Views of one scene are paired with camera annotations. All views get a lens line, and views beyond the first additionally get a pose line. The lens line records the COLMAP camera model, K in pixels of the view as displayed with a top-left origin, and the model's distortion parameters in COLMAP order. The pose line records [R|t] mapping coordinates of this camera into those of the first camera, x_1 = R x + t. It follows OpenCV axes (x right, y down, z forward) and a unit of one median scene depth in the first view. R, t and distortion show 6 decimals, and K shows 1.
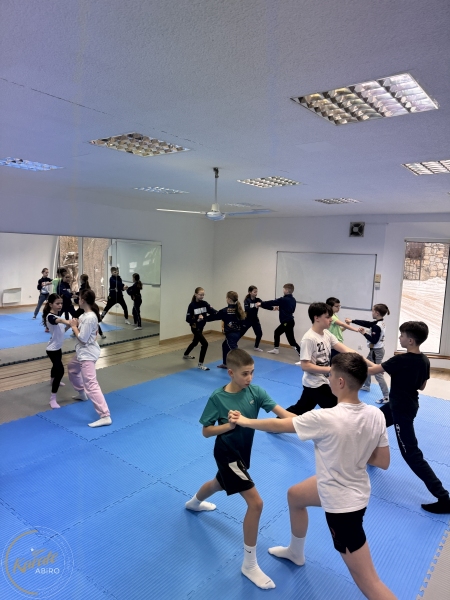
lens RADIAL K [[416.5, 0, 223.6], [0, 416.5, 297.2], [0, 0, 1]] dist [0.084713, -0.091612]
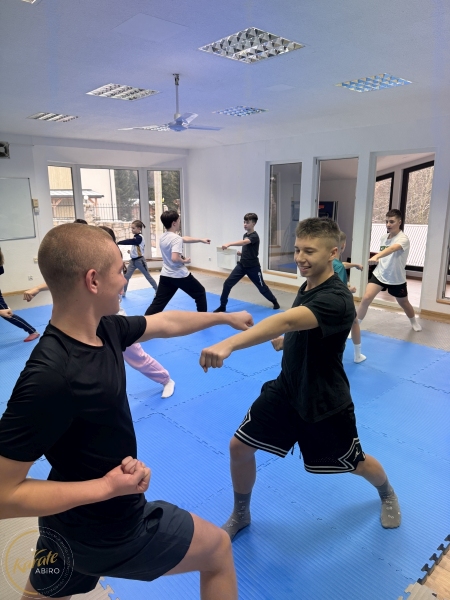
lens RADIAL K [[416.5, 0, 223.6], [0, 416.5, 297.2], [0, 0, 1]] dist [0.084713, -0.091612]
pose [[0.211662, -0.274492, 0.938005, -0.539531], [0.139558, 0.958404, 0.248970, -0.018022], [-0.967328, 0.078208, 0.241166, 0.344438]]
